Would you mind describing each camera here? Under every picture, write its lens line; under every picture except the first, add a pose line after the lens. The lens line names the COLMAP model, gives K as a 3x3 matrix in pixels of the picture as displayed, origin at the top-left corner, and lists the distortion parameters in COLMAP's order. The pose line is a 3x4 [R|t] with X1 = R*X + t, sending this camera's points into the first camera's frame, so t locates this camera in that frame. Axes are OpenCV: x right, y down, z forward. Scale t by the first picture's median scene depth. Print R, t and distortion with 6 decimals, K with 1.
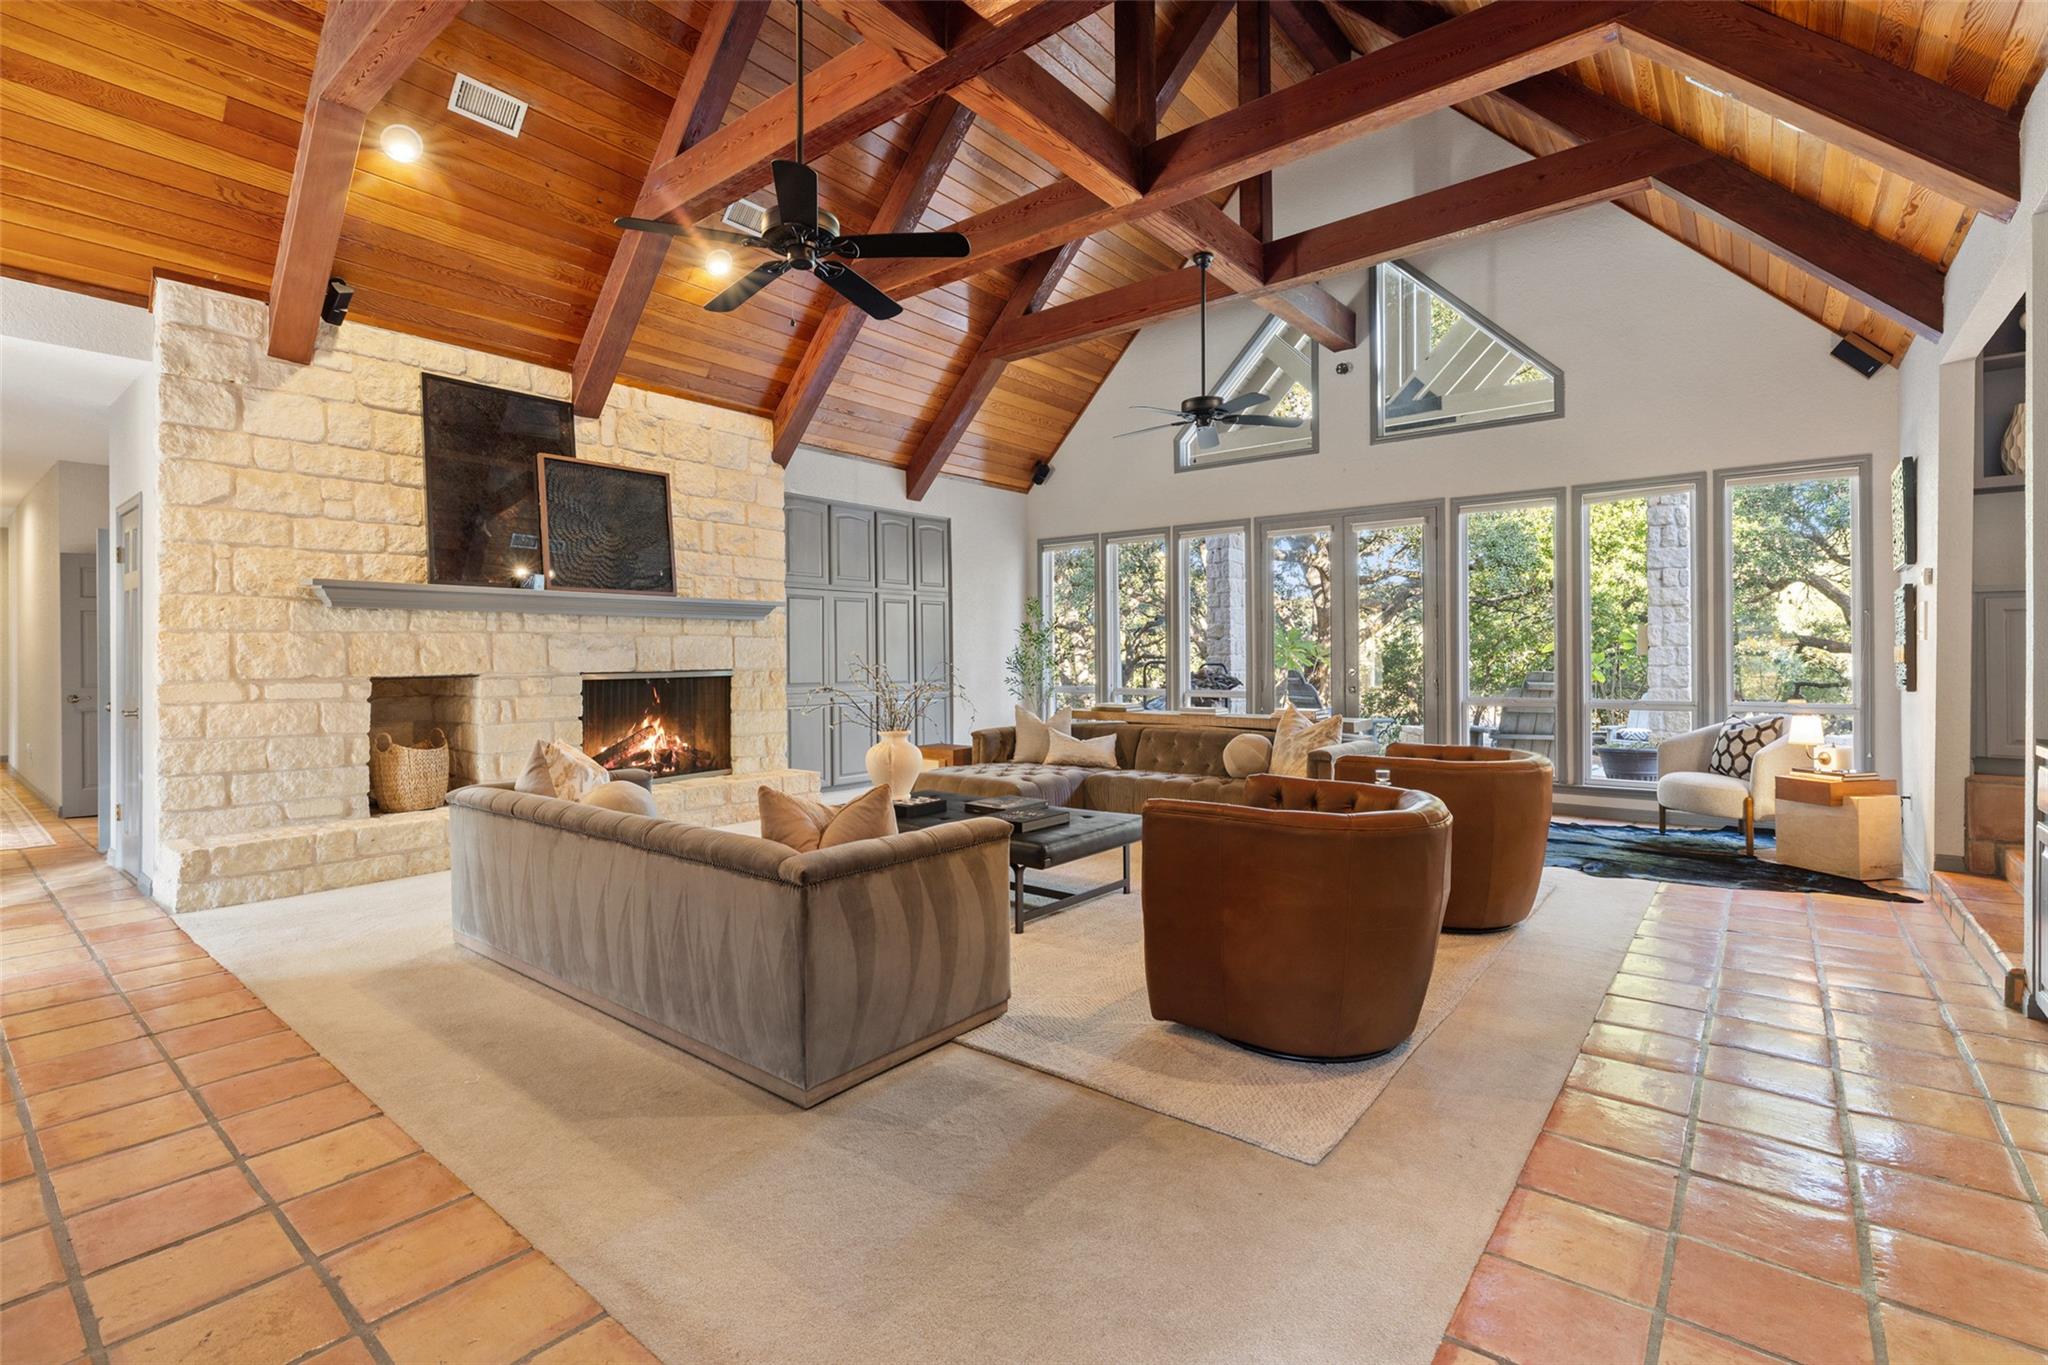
lens RADIAL K [[927.1, 0, 1008.8], [0, 927.1, 653.3], [0, 0, 1]] dist [0.002935, -0.000531]
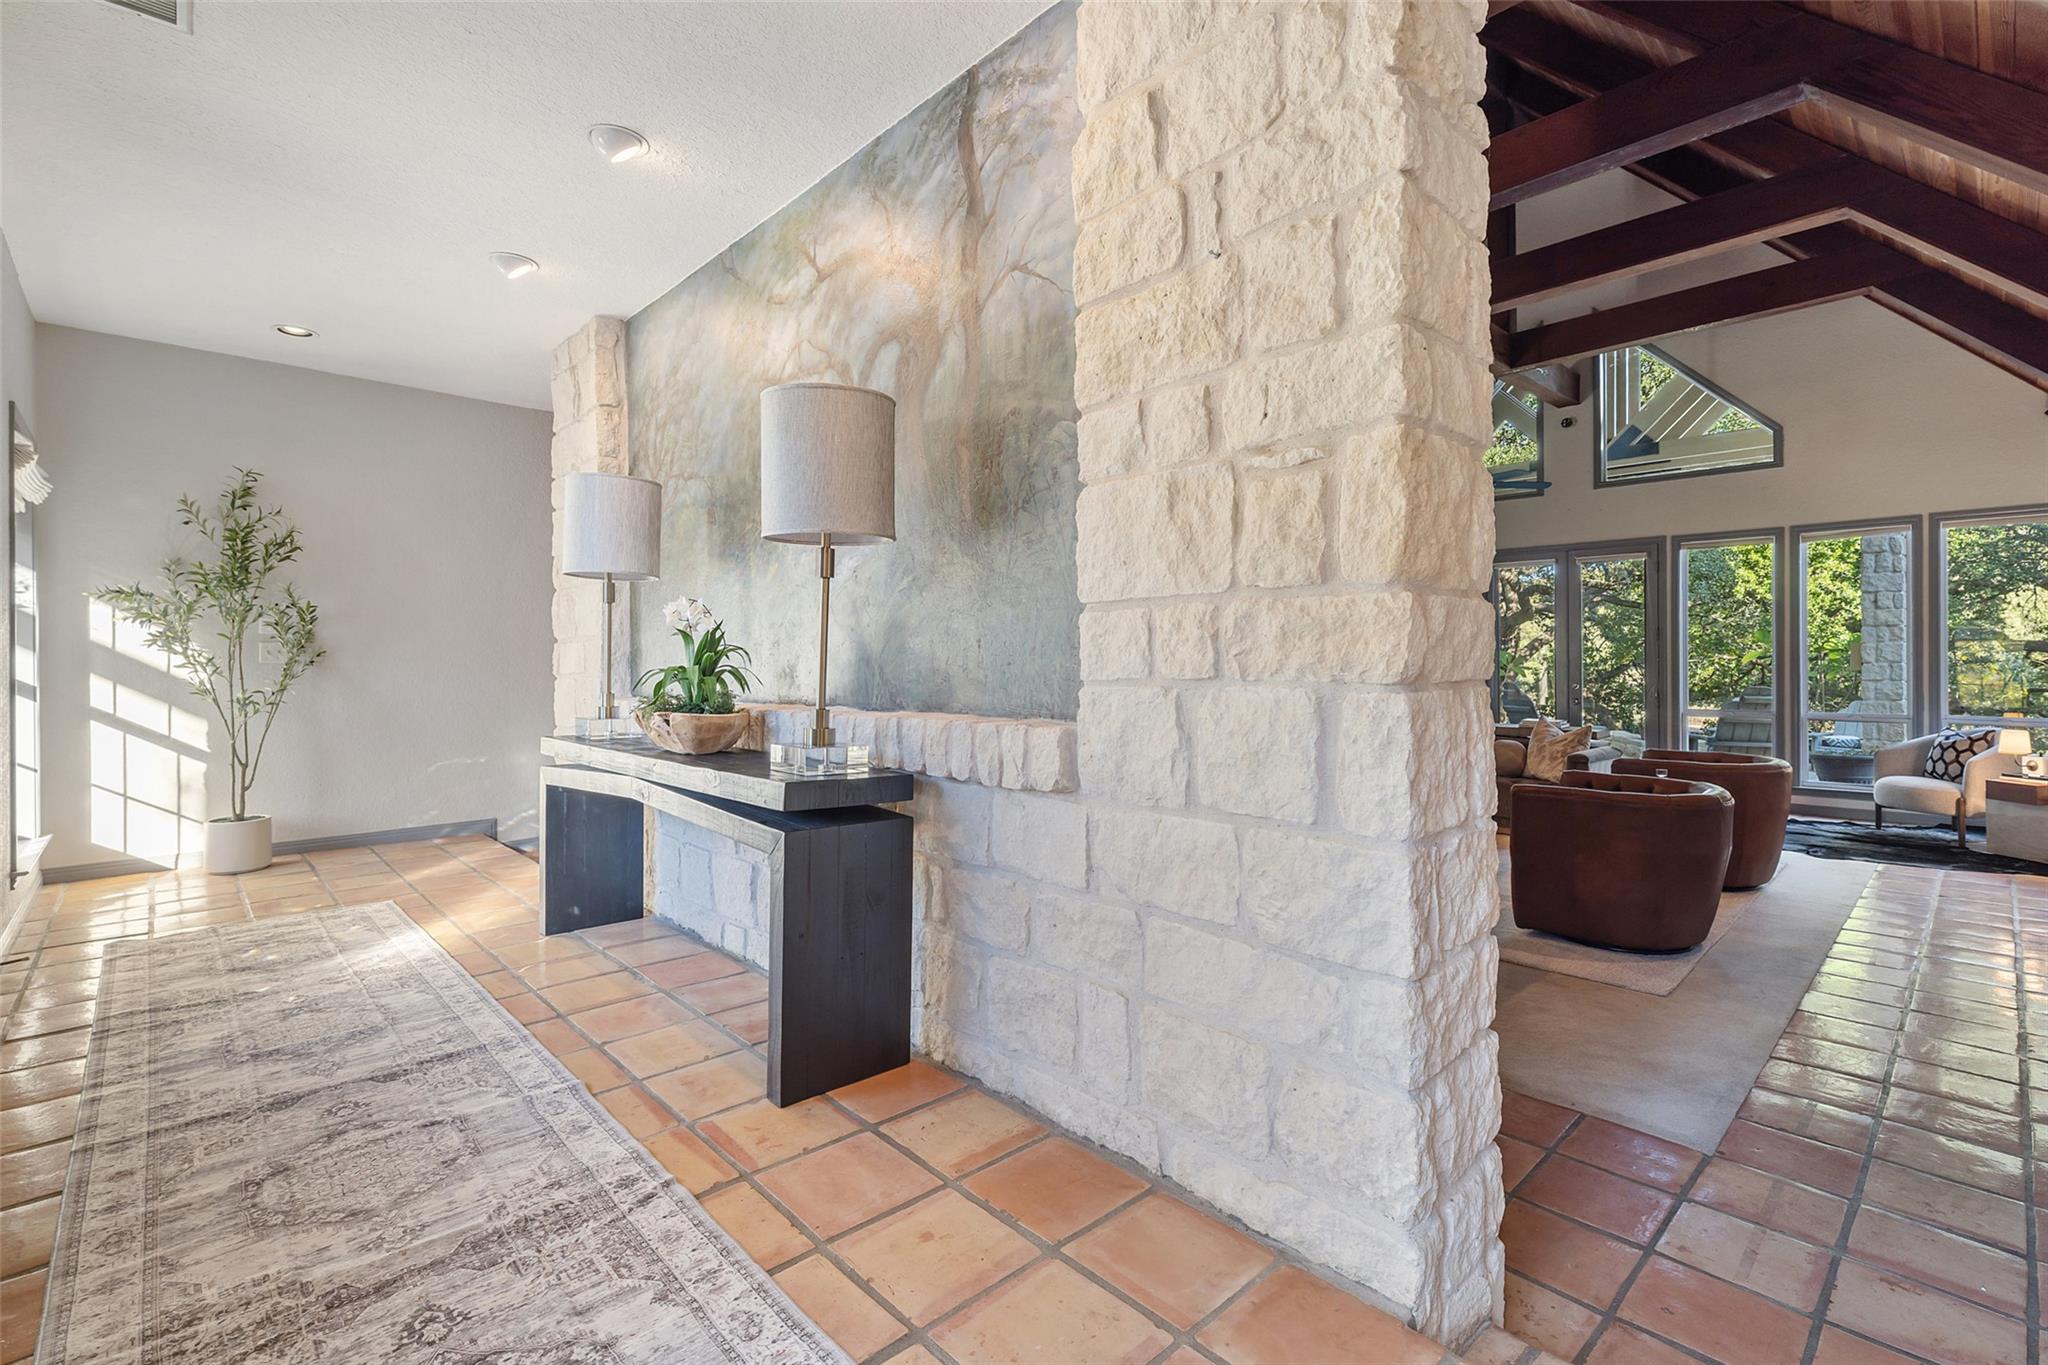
lens RADIAL K [[927.1, 0, 1003.4], [0, 927.1, 661.1], [0, 0, 1]] dist [0.002935, -0.000531]
pose [[0.991043, -0.002084, -0.133525, -0.229941], [0.003378, 0.999949, 0.009469, -0.031220], [0.133499, -0.009835, 0.991000, -0.302906]]
